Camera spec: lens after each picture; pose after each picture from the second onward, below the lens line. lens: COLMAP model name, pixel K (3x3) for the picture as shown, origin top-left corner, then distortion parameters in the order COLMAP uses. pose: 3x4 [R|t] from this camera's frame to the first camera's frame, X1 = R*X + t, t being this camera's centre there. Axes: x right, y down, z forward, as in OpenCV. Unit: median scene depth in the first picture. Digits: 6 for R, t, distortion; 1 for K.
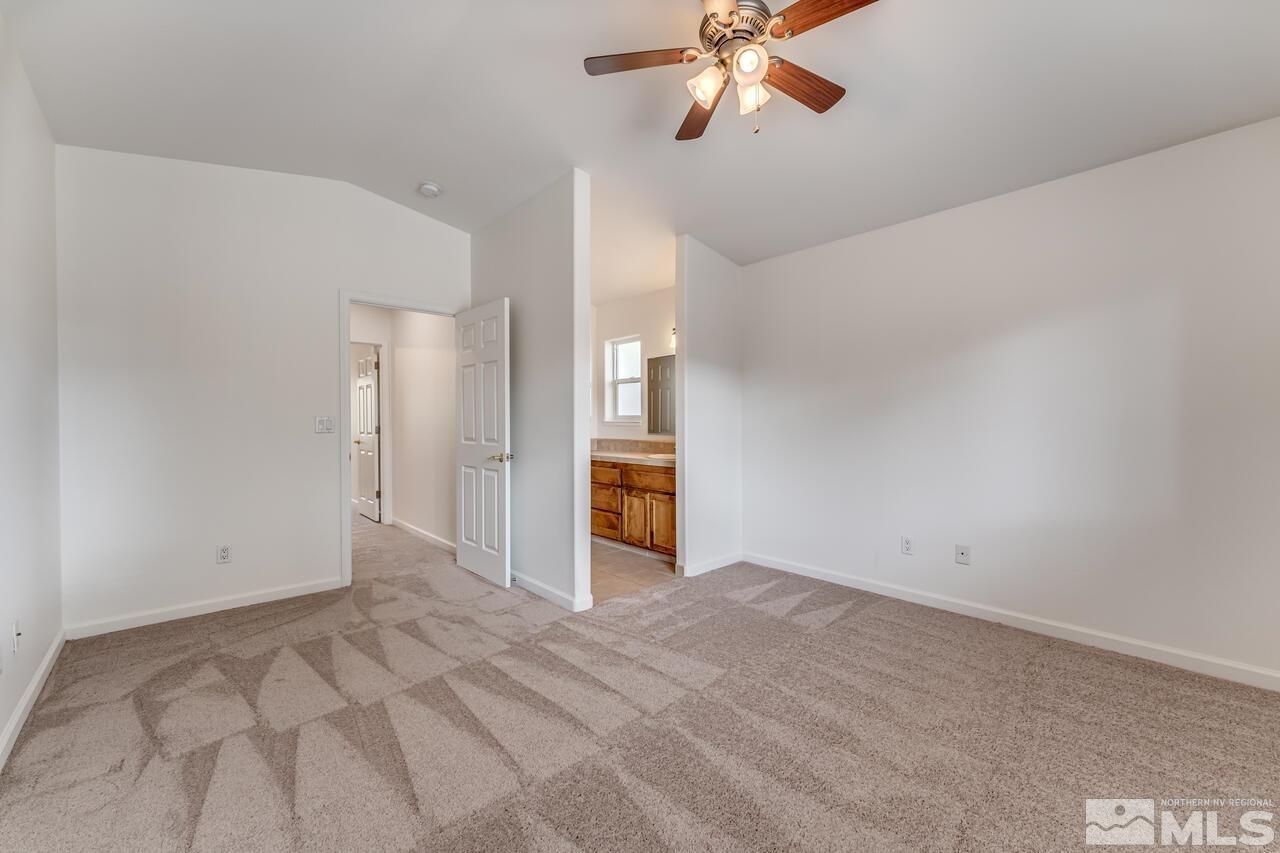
lens RADIAL K [[515.3, 0, 639.6], [0, 515.3, 424.6], [0, 0, 1]] dist [-0.001540, 0.000655]
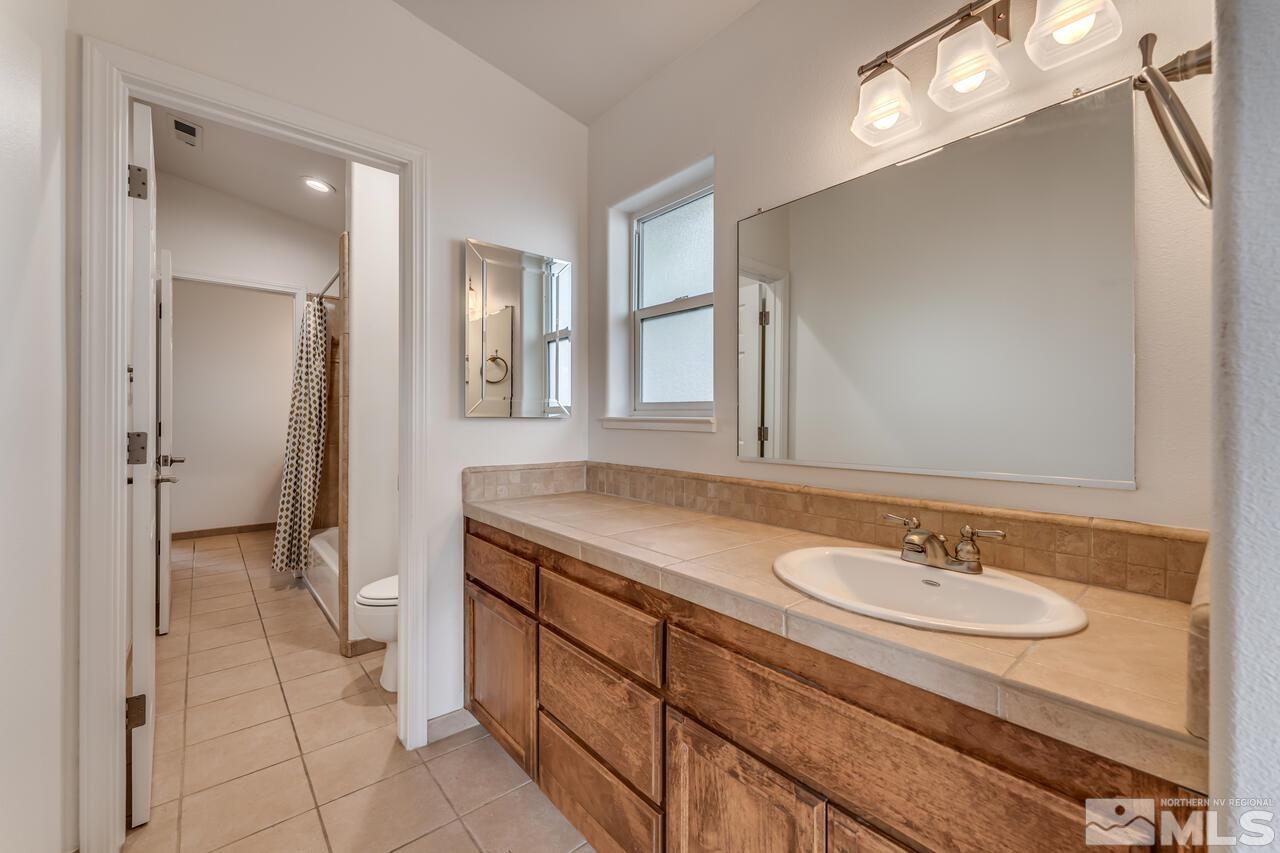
lens RADIAL K [[515.3, 0, 640.6], [0, 515.3, 424.1], [0, 0, 1]] dist [-0.001540, 0.000655]
pose [[0.999688, 0.008813, -0.023351, -0.038585], [-0.008929, 0.999948, -0.004862, -0.000795], [0.023307, 0.005069, 0.999716, 0.716545]]
